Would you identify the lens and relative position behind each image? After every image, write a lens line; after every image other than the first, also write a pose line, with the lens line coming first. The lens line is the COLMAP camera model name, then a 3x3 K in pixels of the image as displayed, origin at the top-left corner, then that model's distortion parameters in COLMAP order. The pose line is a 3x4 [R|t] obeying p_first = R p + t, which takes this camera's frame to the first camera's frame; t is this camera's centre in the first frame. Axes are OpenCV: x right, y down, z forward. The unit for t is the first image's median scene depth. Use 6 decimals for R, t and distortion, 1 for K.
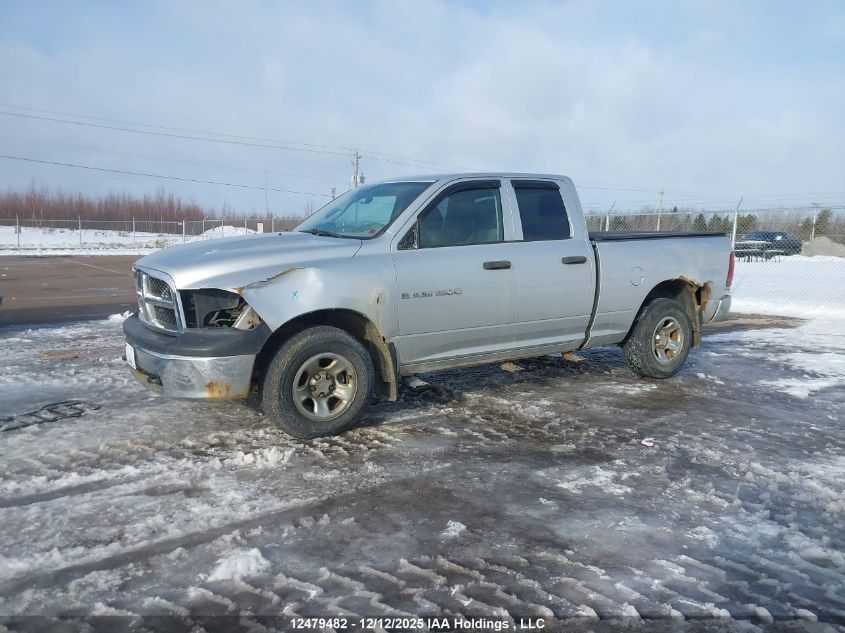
lens RADIAL K [[661.4, 0, 414.0], [0, 661.4, 316.1], [0, 0, 1]] dist [0.110803, -0.176701]
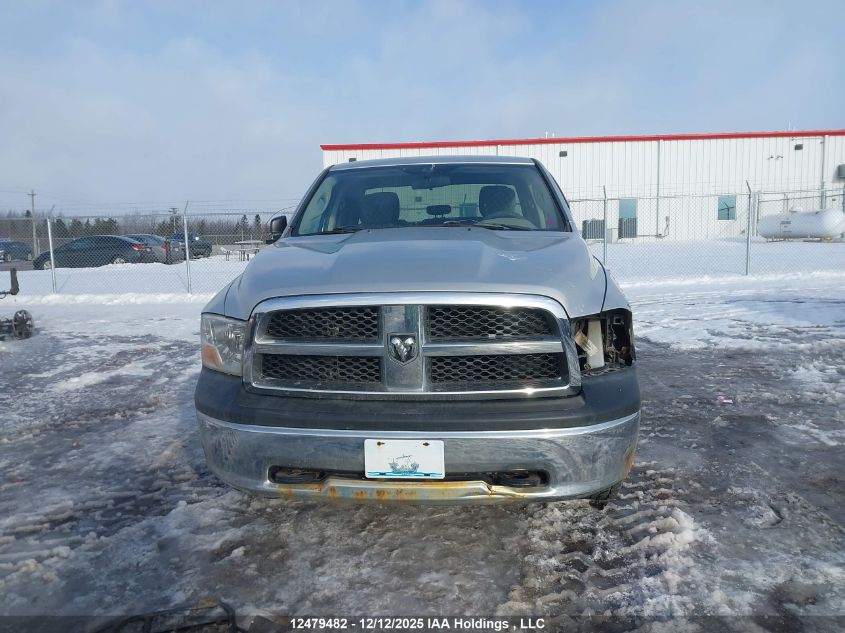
lens RADIAL K [[658.5, 0, 414.0], [0, 658.5, 316.9], [0, 0, 1]] dist [0.033050, -0.007690]
pose [[0.605616, -0.121490, 0.786428, -0.828088], [0.125018, 0.990530, 0.056746, -0.084342], [-0.785875, 0.063951, 0.615070, 0.672057]]
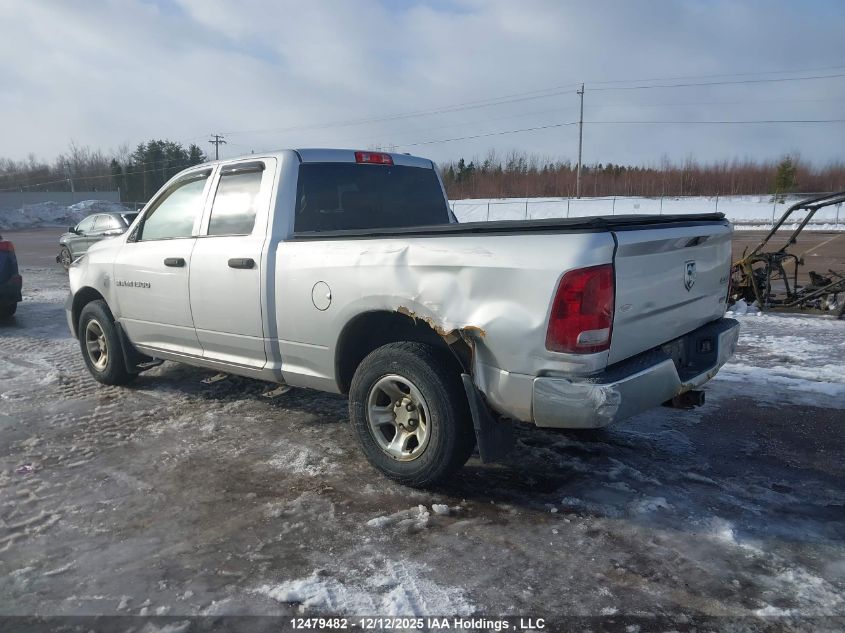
lens RADIAL K [[661.4, 0, 414.0], [0, 661.4, 316.1], [0, 0, 1]] dist [0.110803, -0.176701]
pose [[0.271139, 0.136892, -0.952756, 1.259605], [-0.093560, 0.988896, 0.115459, -0.158627], [0.957982, 0.057834, 0.280936, 1.178053]]
